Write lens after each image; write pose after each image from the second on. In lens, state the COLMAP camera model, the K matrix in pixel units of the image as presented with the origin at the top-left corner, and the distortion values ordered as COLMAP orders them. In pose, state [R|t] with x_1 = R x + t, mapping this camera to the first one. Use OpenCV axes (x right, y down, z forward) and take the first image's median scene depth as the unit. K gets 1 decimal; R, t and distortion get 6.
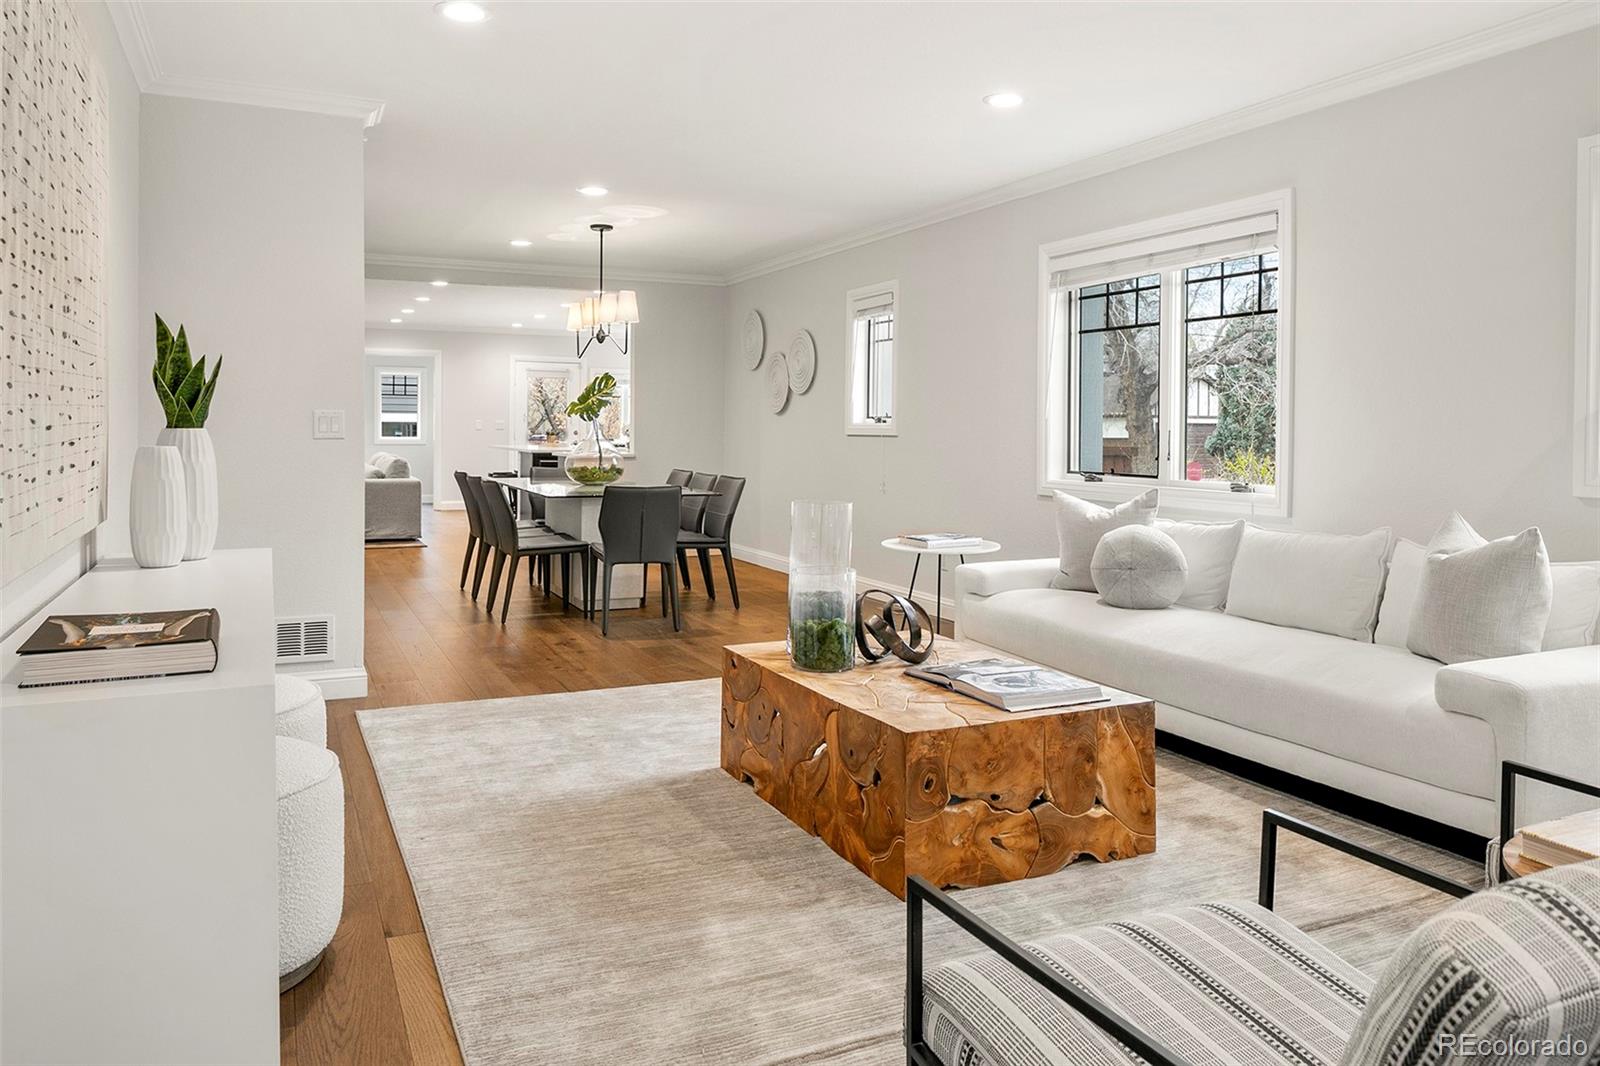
lens RADIAL K [[1152.7, 0, 792.2], [0, 1152.7, 458.5], [0, 0, 1]] dist [-0.007236, -0.001655]
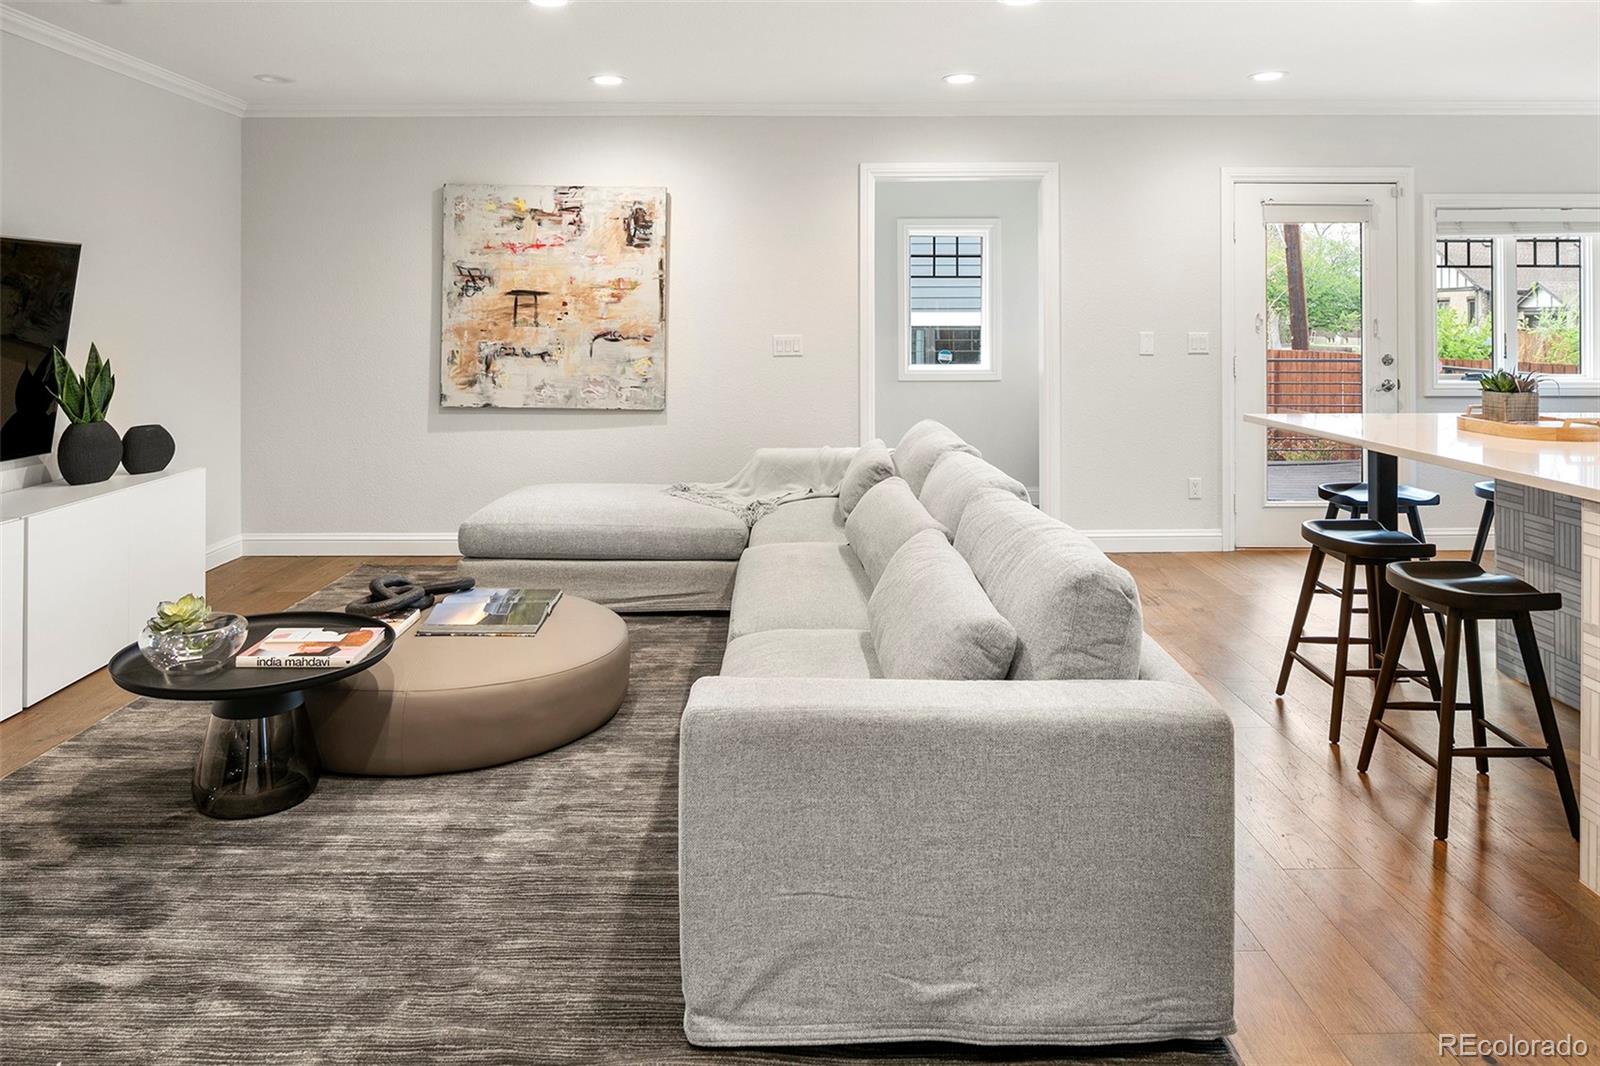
lens RADIAL K [[1099.6, 0, 798.0], [0, 1099.6, 310.1], [0, 0, 1]] dist [-0.007089, 0.001936]
pose [[0.916454, -0.014066, -0.399893, -0.399903], [0.000516, 0.999423, -0.033973, -0.048123], [0.400140, 0.030929, 0.915932, 1.035061]]
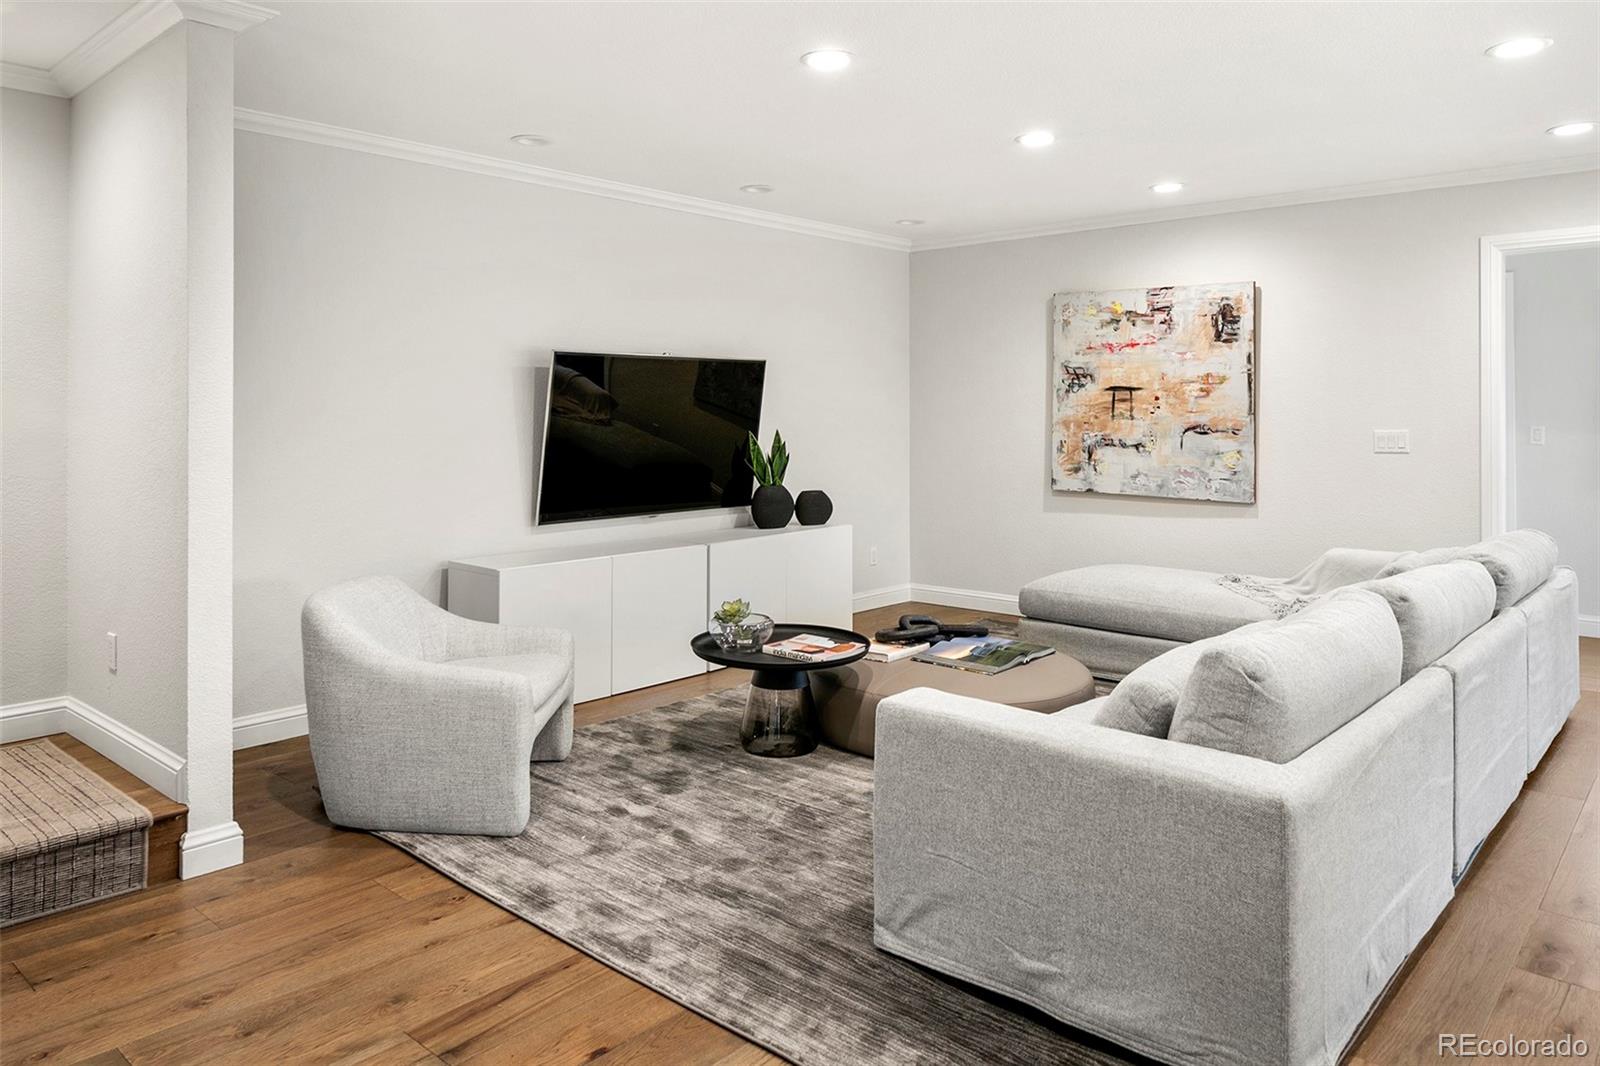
lens RADIAL K [[1103.8, 0, 791.2], [0, 1103.8, 402.3], [0, 0, 1]] dist [-0.004619, 0.000926]
pose [[0.408919, -0.018546, -0.912382, -0.244309], [-0.017198, 0.999459, -0.028024, -0.048190], [0.912409, 0.027151, 0.408379, 1.082914]]
